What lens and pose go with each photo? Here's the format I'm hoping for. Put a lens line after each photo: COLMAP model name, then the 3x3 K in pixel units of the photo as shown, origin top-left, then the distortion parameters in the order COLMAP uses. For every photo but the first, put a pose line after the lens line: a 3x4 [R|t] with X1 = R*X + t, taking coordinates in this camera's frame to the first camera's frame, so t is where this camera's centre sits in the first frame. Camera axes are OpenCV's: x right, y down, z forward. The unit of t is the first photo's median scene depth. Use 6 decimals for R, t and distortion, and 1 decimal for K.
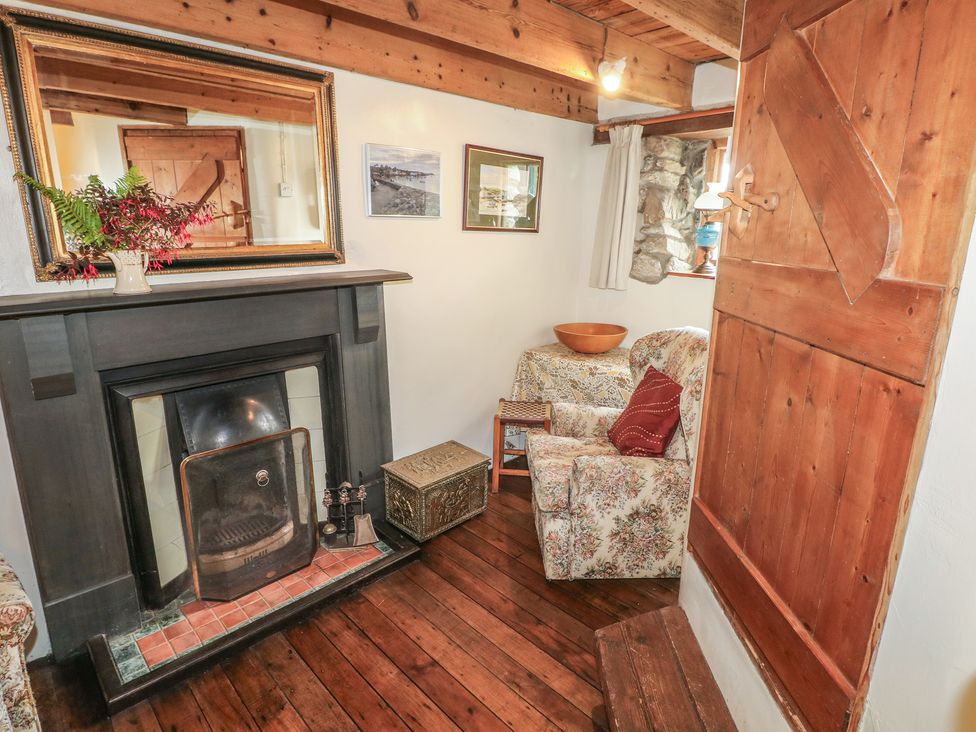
lens RADIAL K [[527.3, 0, 487.6], [0, 527.3, 366.0], [0, 0, 1]] dist [-0.004850, -0.012416]
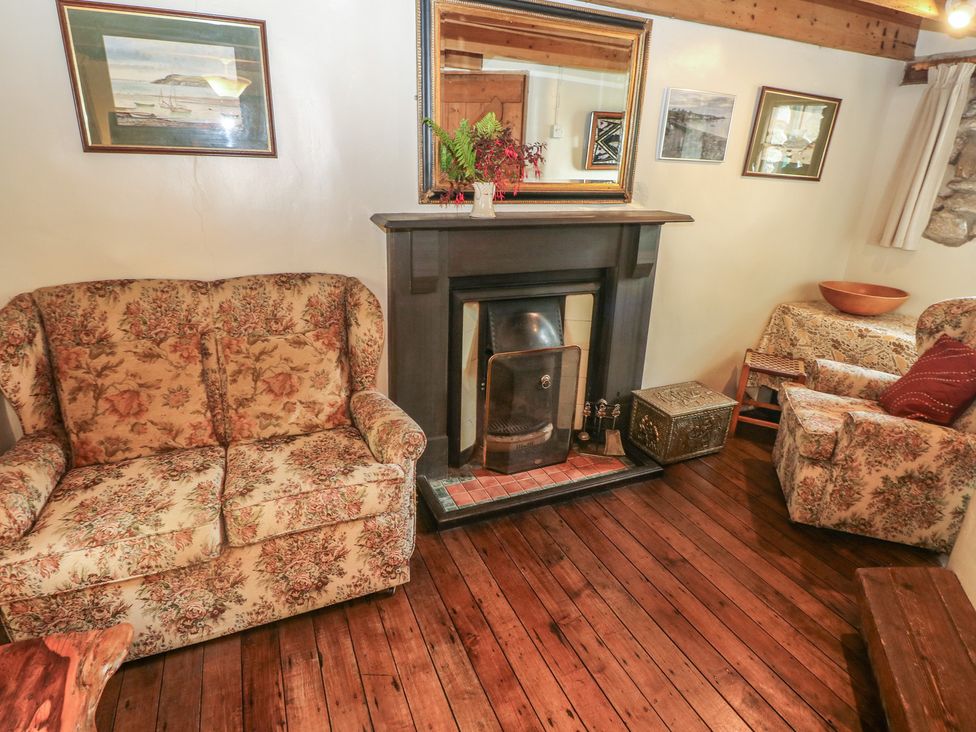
lens RADIAL K [[527.3, 0, 482.3], [0, 527.3, 364.4], [0, 0, 1]] dist [-0.004850, -0.012416]
pose [[0.933837, 0.150875, -0.324323, -0.158953], [-0.117925, 0.985857, 0.119077, 0.042698], [0.337702, -0.072953, 0.938422, -0.156315]]
